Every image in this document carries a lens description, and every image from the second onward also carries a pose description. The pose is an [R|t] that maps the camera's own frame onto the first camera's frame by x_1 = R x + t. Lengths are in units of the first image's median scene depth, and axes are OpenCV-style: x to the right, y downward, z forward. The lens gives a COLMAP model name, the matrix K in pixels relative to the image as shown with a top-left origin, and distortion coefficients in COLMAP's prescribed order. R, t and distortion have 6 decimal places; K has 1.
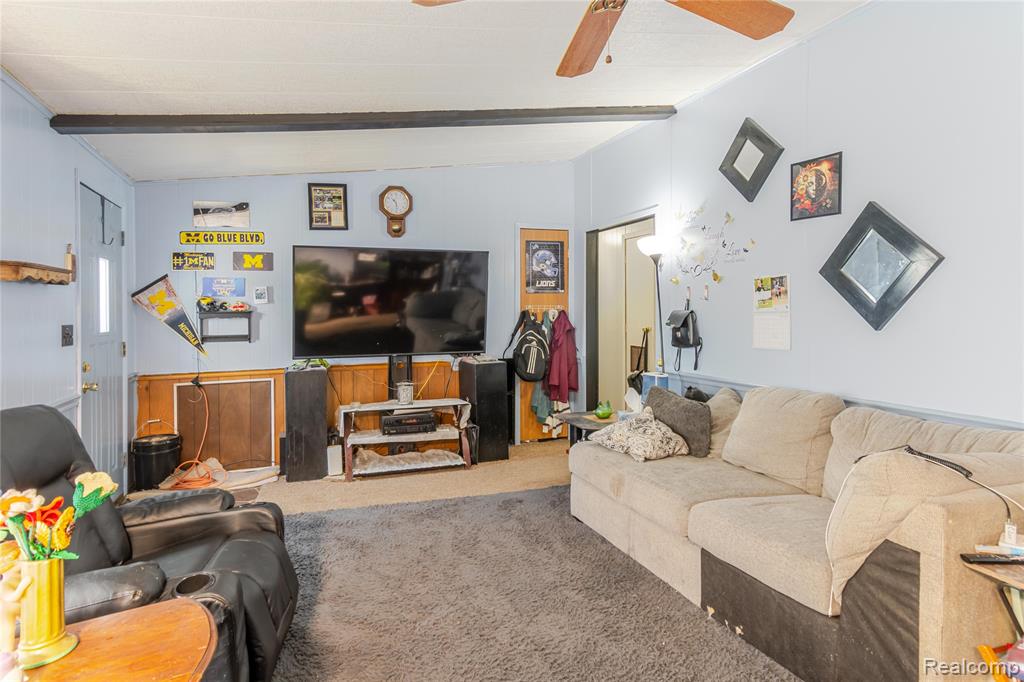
lens RADIAL K [[598.6, 0, 519.4], [0, 598.6, 335.3], [0, 0, 1]] dist [-0.006337, 0.014970]
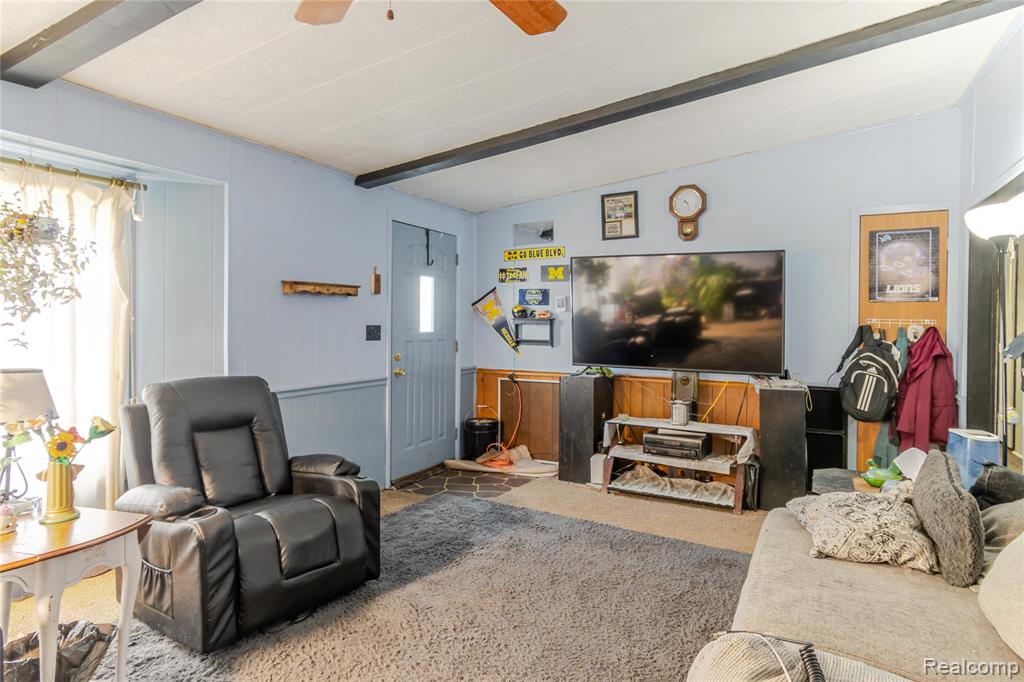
lens RADIAL K [[598.6, 0, 510.8], [0, 598.6, 339.5], [0, 0, 1]] dist [-0.006337, 0.014970]
pose [[0.661261, 0.044702, -0.748822, 0.329886], [-0.052697, 0.998525, 0.013074, -0.012686], [0.748302, 0.030815, 0.662642, 0.215007]]
